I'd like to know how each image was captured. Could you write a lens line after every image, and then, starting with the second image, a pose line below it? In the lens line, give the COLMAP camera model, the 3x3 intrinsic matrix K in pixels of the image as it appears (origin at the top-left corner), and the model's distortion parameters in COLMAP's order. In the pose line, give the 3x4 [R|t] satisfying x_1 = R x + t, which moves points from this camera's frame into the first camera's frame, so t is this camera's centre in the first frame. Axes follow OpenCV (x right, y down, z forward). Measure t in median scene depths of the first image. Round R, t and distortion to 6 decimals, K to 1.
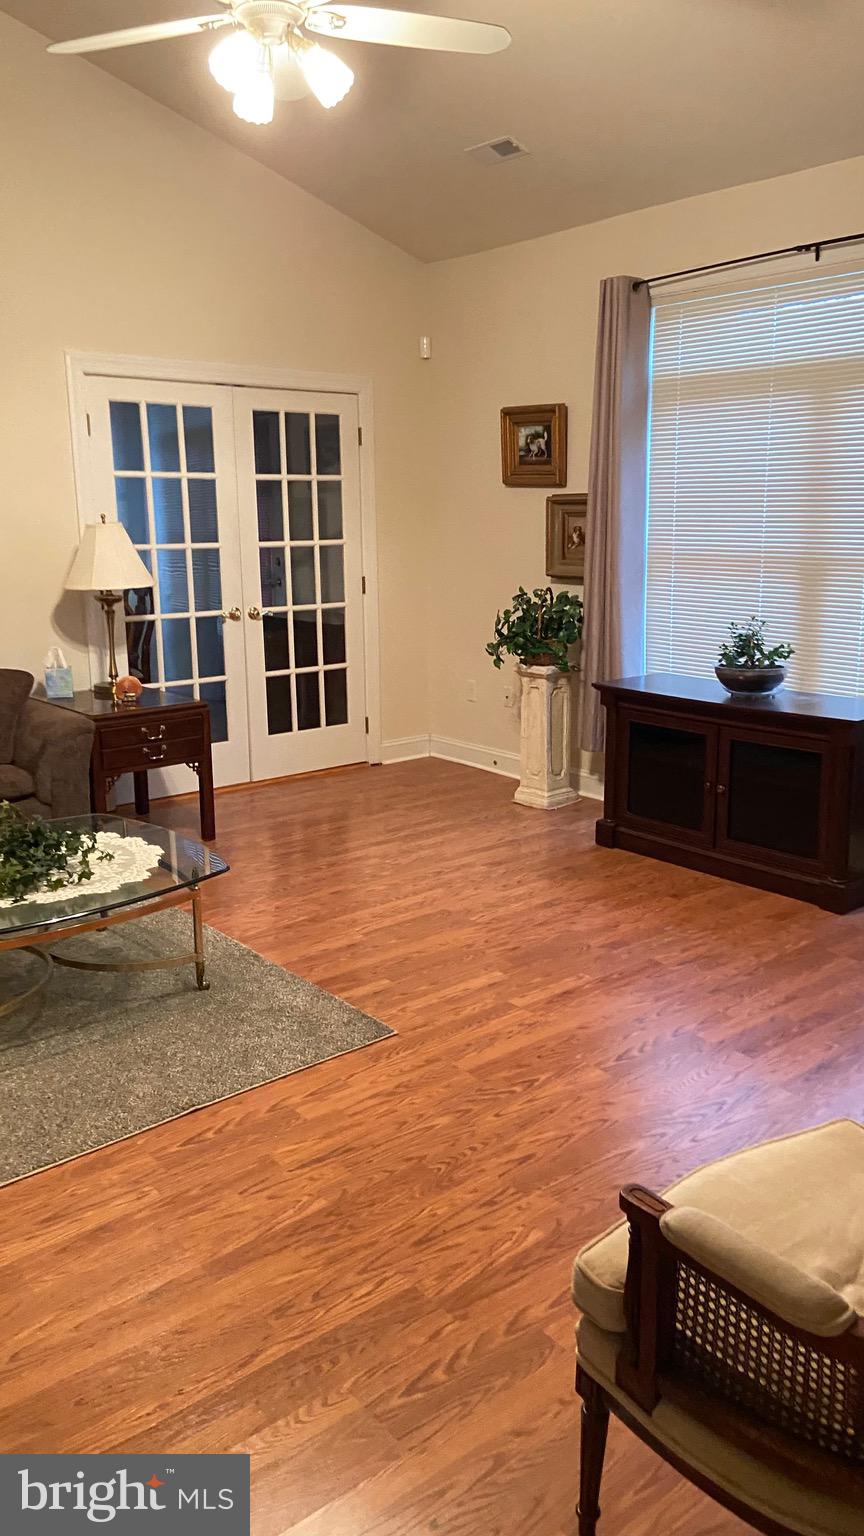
lens RADIAL K [[1168.3, 0, 435.1], [0, 1168.3, 756.3], [0, 0, 1]] dist [0.119428, -0.144189]
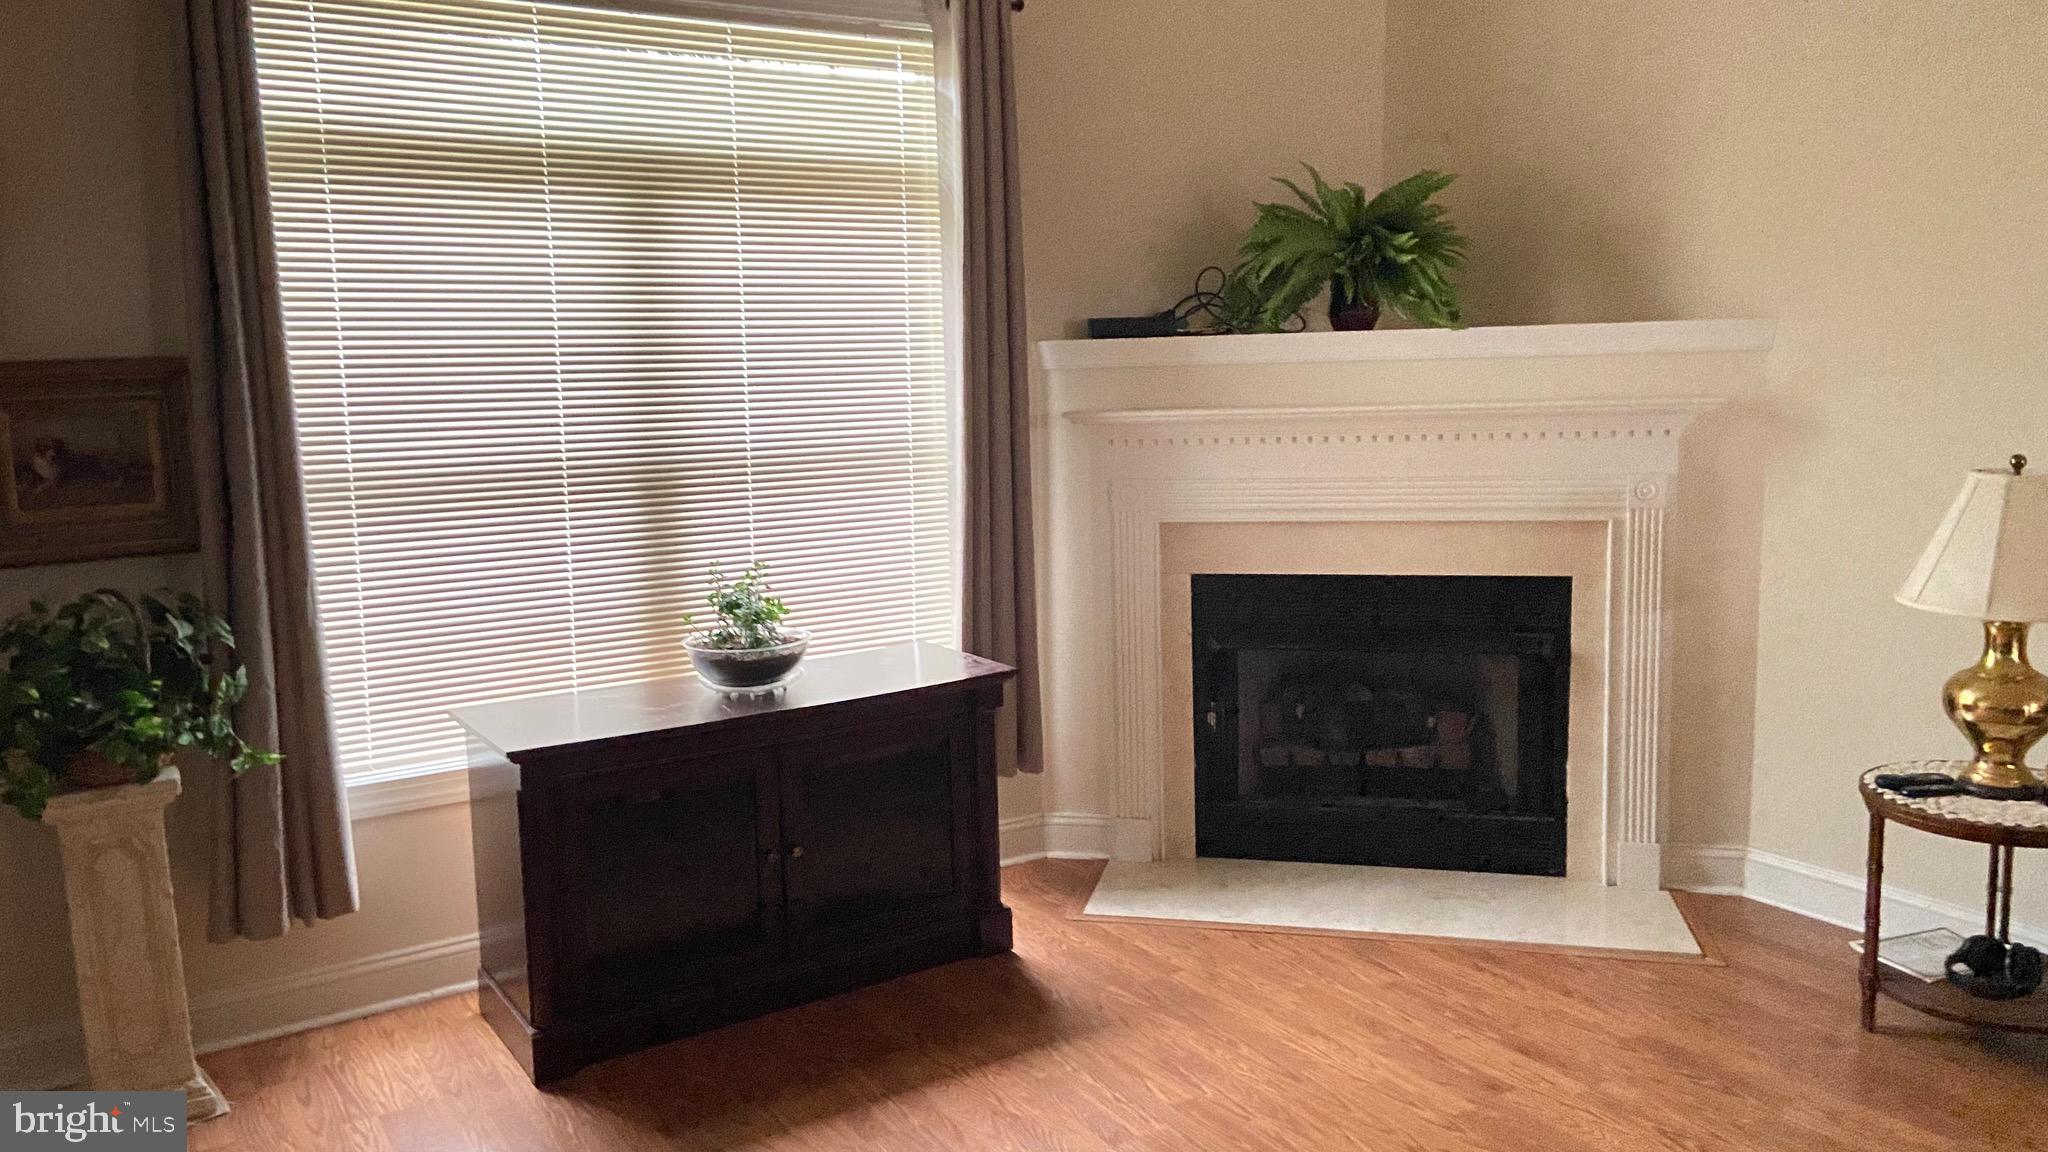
lens RADIAL K [[1557.7, 0, 1017.1], [0, 1557.7, 538.4], [0, 0, 1]] dist [0.119428, -0.144189]
pose [[0.118403, -0.114462, 0.986346, -0.408114], [0.235103, 0.968321, 0.084148, -0.134840], [-0.964732, 0.221930, 0.141563, 0.626669]]
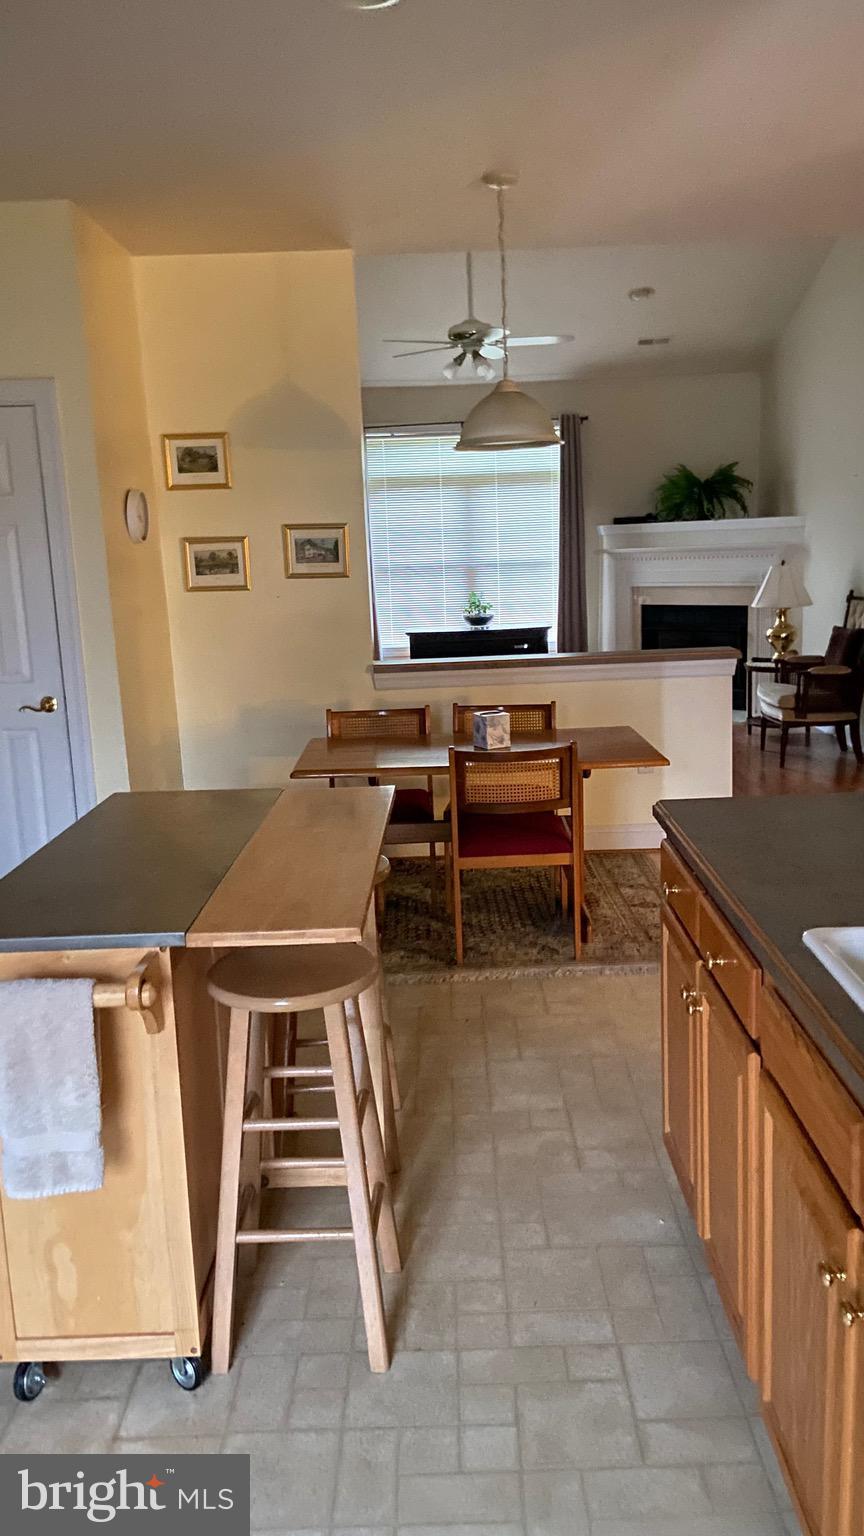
lens RADIAL K [[1168.3, 0, 435.6], [0, 1168.3, 763.1], [0, 0, 1]] dist [0.119428, -0.144189]
pose [[0.631978, -0.163058, 0.757638, -1.230851], [0.197930, 0.979153, 0.045631, 0.069147], [-0.749285, 0.121122, 0.651078, -0.267424]]
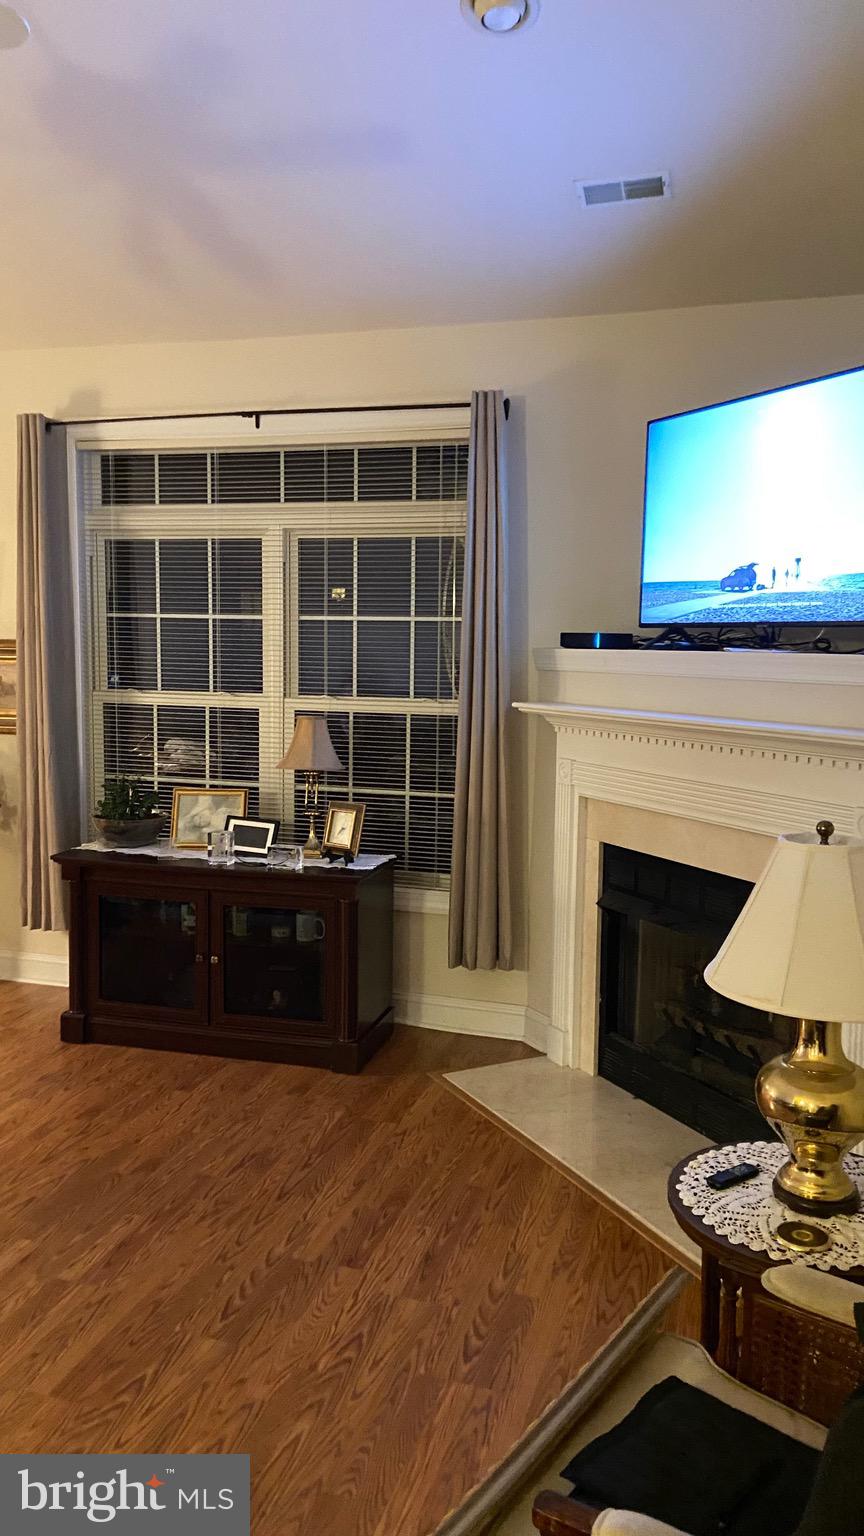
lens RADIAL K [[1168.3, 0, 424.9], [0, 1168.3, 760.8], [0, 0, 1]] dist [0.119428, -0.144189]
pose [[0.838887, -0.041905, 0.542690, -0.097199], [0.102305, 0.991401, -0.081589, -0.029754], [-0.534605, 0.123964, 0.835961, 0.093992]]
